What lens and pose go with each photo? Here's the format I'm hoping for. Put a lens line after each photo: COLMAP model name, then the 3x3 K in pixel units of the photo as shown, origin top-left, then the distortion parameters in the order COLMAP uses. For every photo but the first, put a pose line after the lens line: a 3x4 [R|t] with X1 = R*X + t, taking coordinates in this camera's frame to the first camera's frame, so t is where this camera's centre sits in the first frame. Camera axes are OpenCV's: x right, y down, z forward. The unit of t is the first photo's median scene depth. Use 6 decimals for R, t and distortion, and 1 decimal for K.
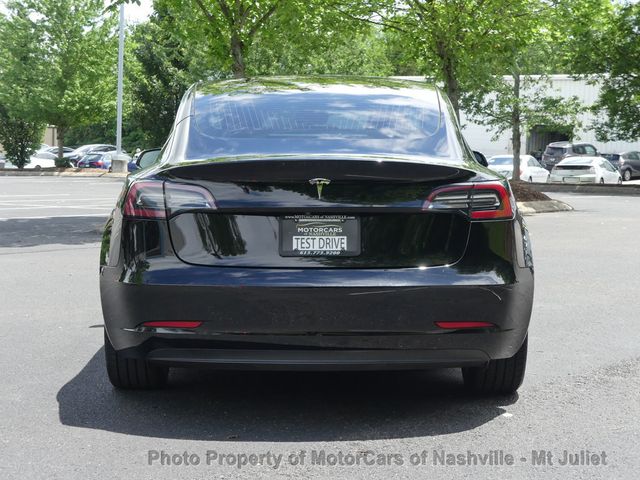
lens RADIAL K [[1324.0, 0, 320.0], [0, 1324.0, 240.0], [0, 0, 1]] dist [0.089946, -0.238805]
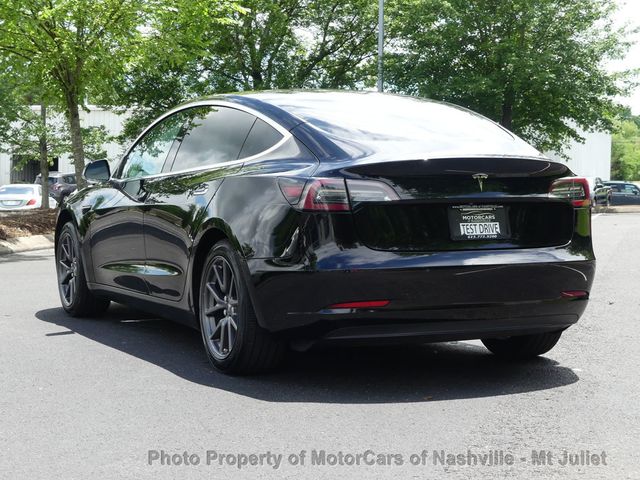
lens RADIAL K [[1324.0, 0, 320.0], [0, 1324.0, 240.0], [0, 0, 1]] dist [0.089946, -0.238805]
pose [[0.910594, -0.026765, 0.412436, -0.587490], [0.036957, 0.999176, -0.016753, 0.025776], [-0.411647, 0.030497, 0.910833, -0.018906]]
